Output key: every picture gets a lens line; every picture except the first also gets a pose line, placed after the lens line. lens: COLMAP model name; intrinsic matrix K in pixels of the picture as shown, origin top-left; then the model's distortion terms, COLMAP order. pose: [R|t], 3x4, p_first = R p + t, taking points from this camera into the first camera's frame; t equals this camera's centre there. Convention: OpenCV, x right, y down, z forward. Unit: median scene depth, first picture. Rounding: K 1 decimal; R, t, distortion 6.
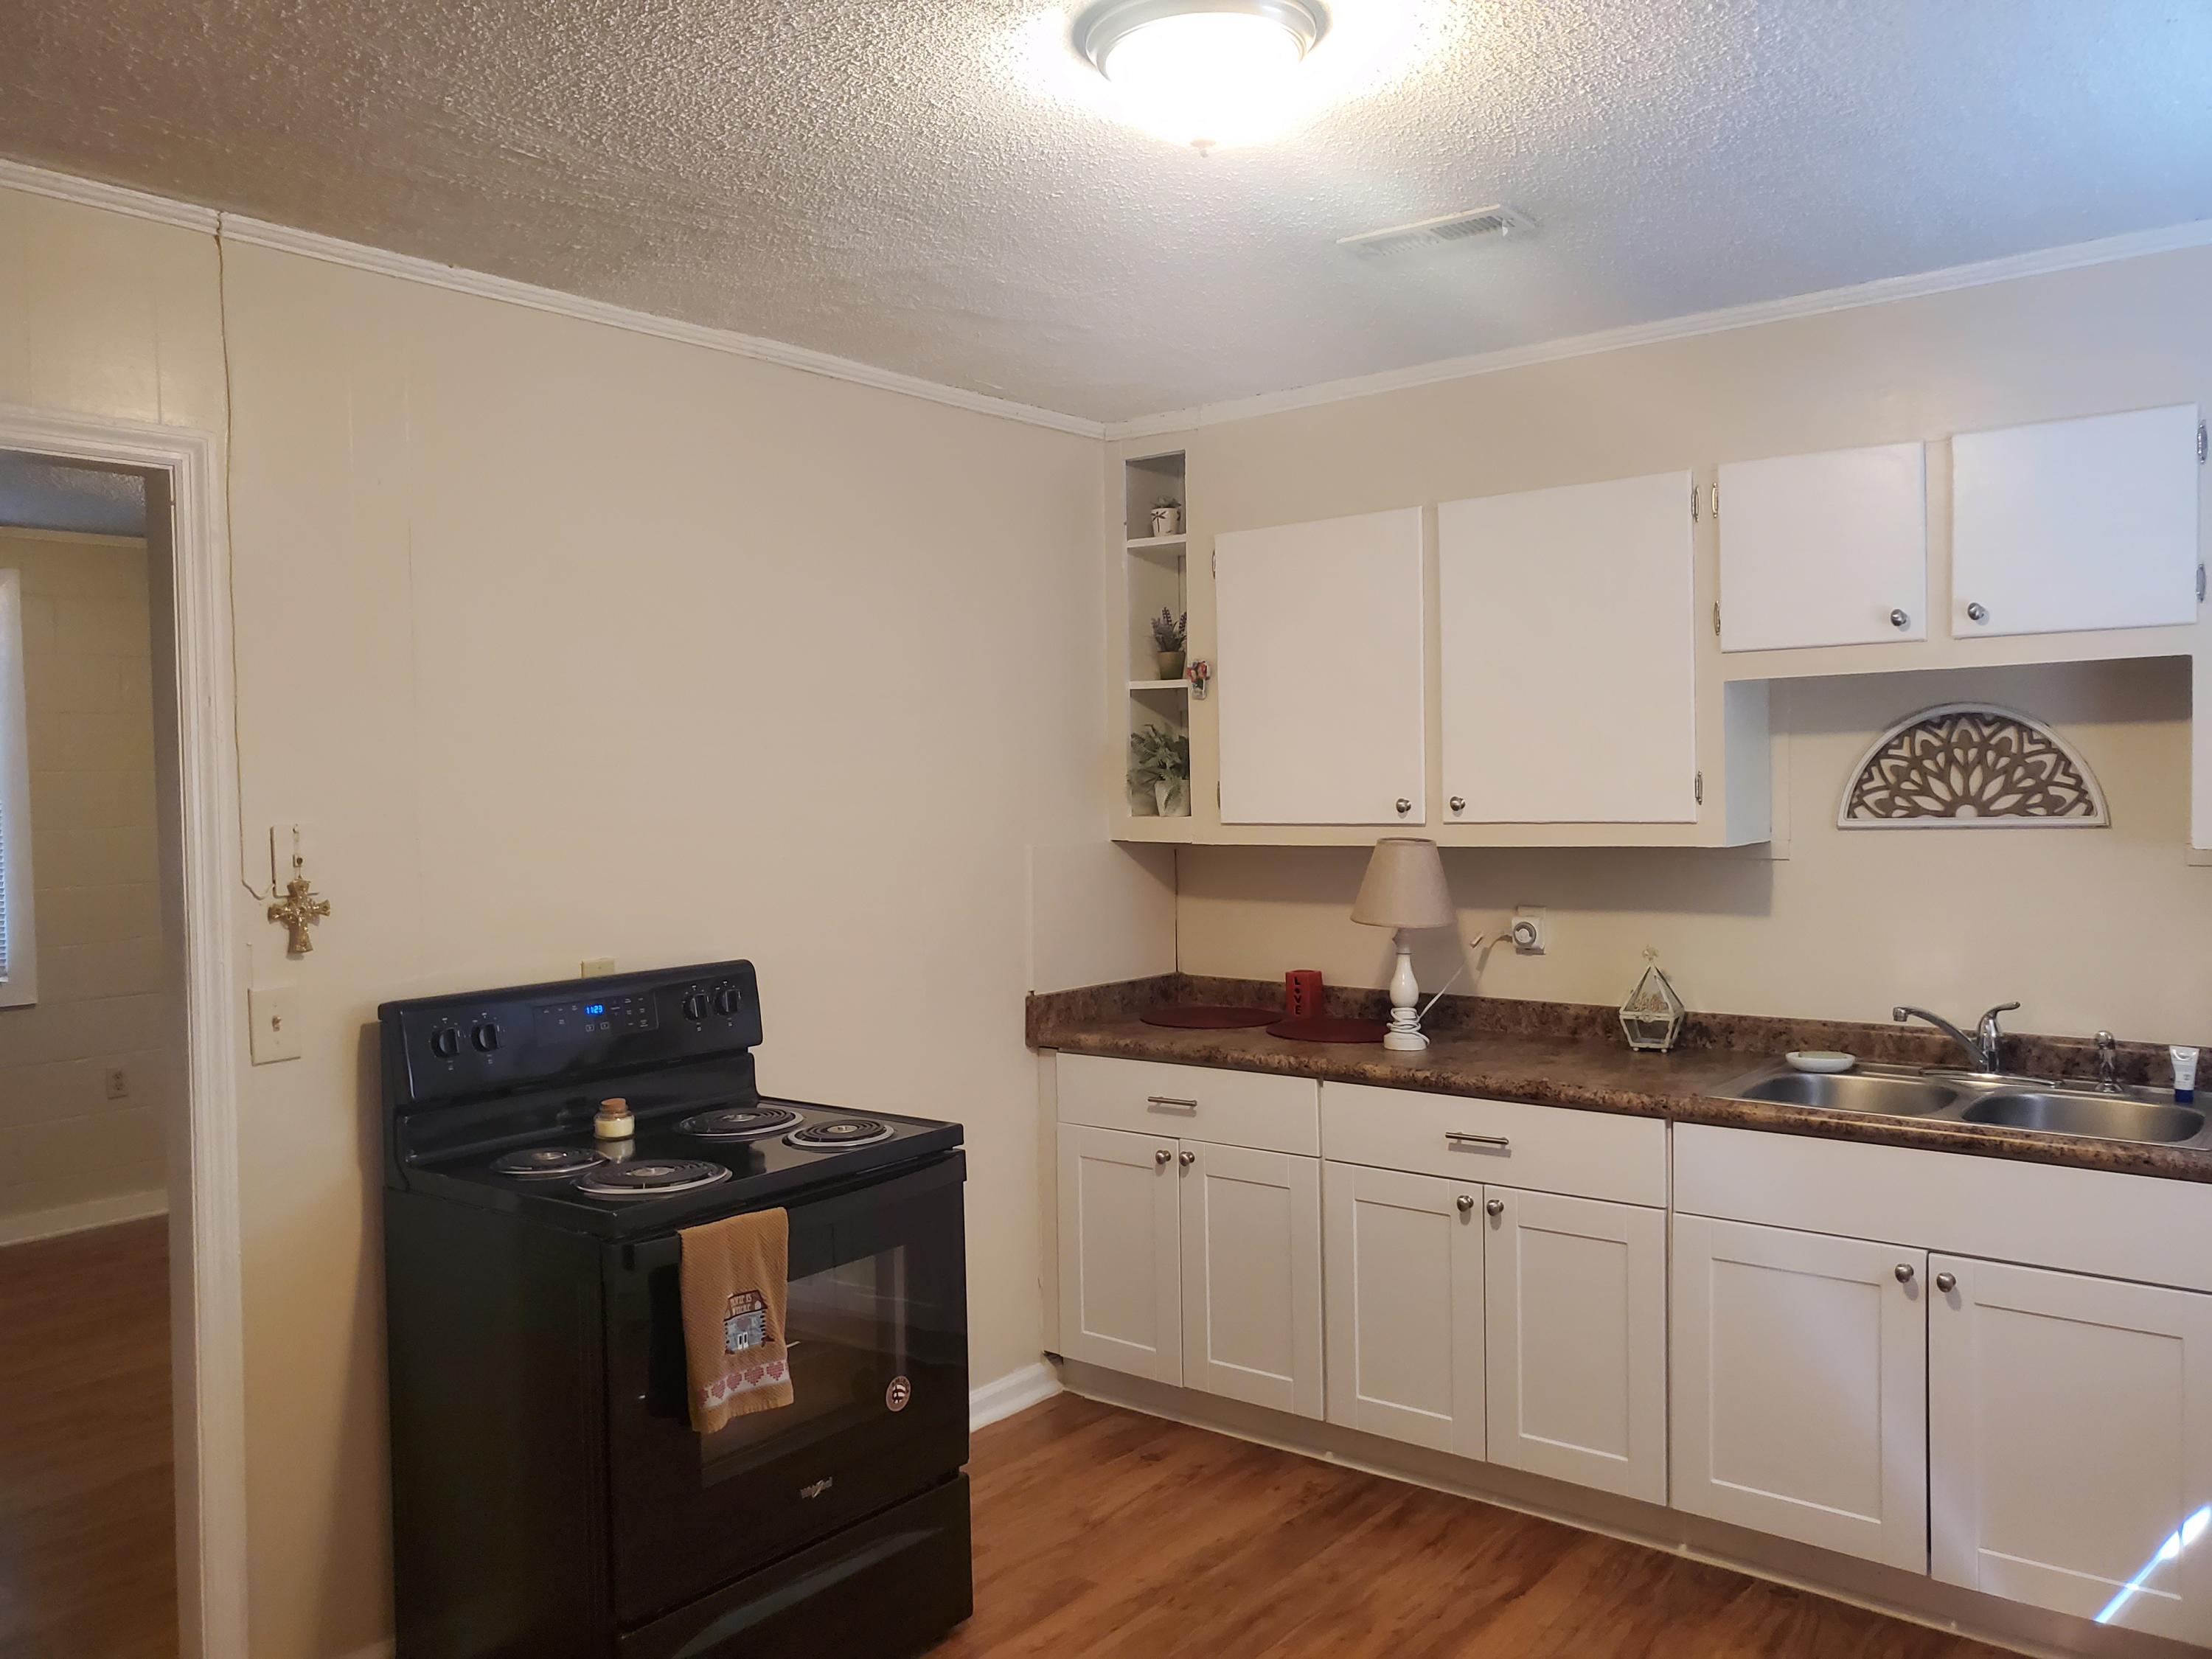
lens RADIAL K [[1711.3, 0, 1102.1], [0, 1711.3, 859.7], [0, 0, 1]] dist [0.155277, -0.326666]
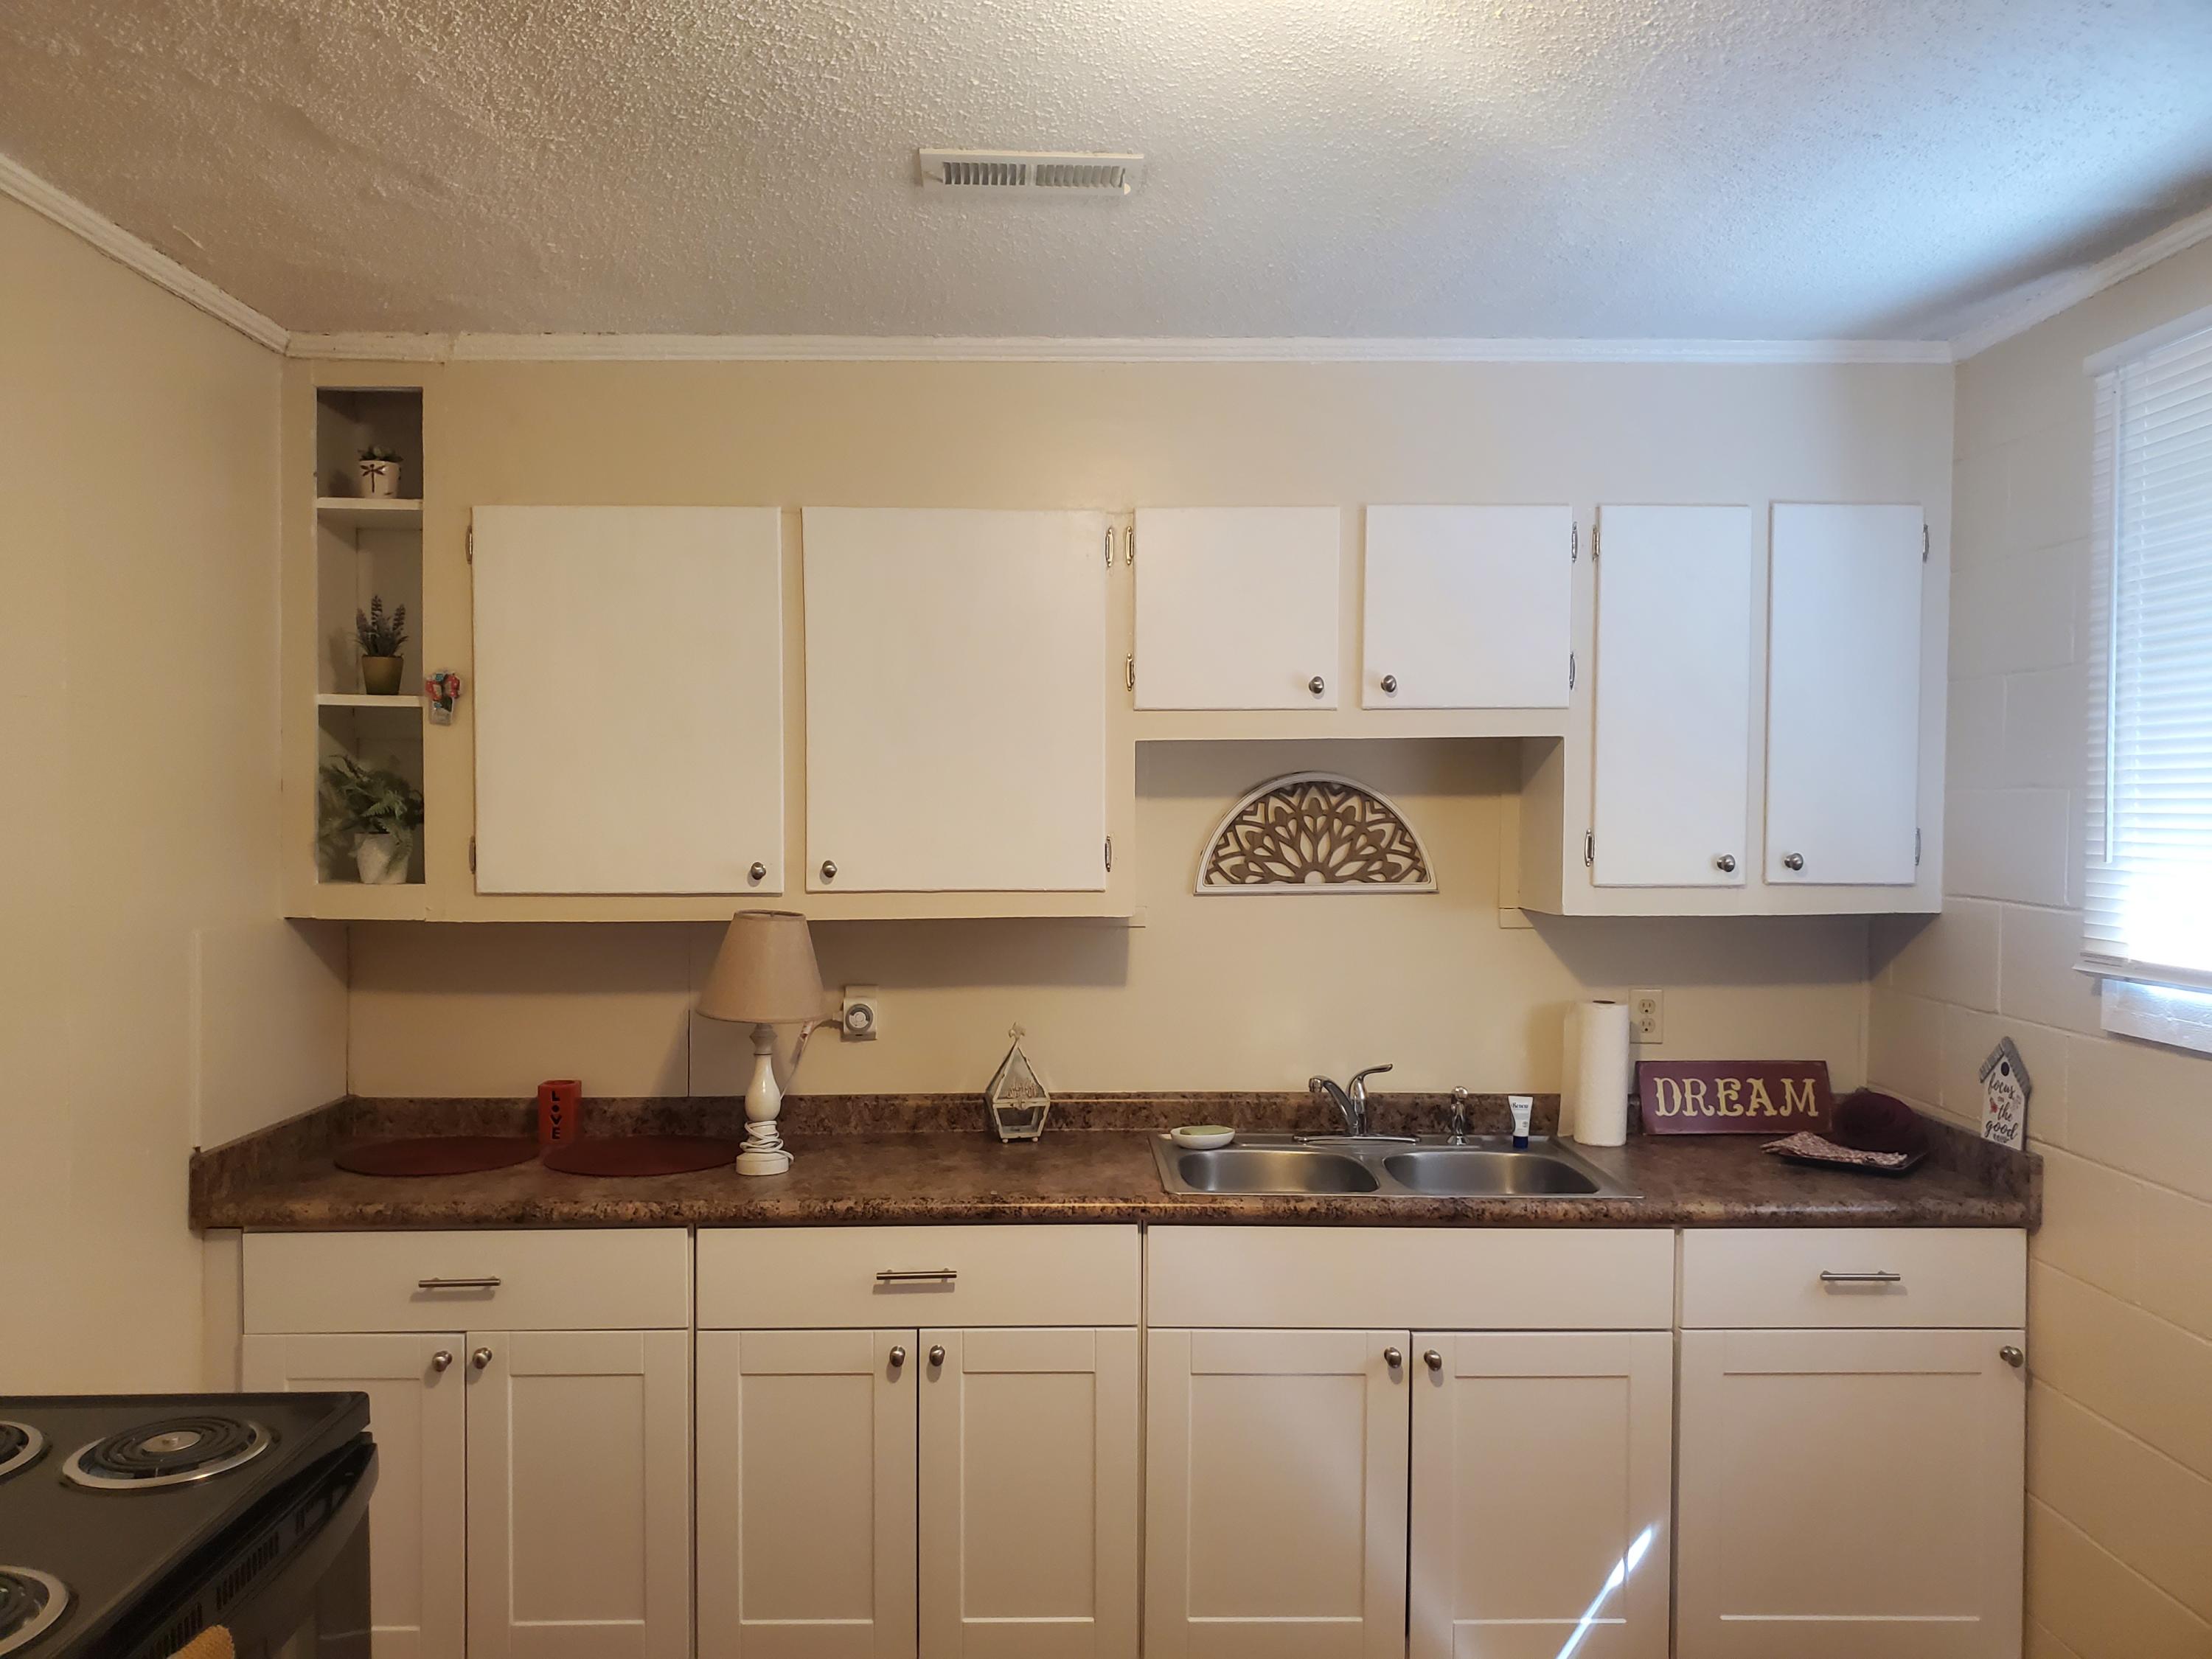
lens RADIAL K [[1711.3, 0, 1102.1], [0, 1711.3, 859.7], [0, 0, 1]] dist [0.155277, -0.326666]
pose [[0.776227, 0.000348, 0.630453, -0.231550], [0.014954, 0.999708, -0.018962, -0.020576], [-0.630276, 0.024147, 0.775995, 0.290160]]
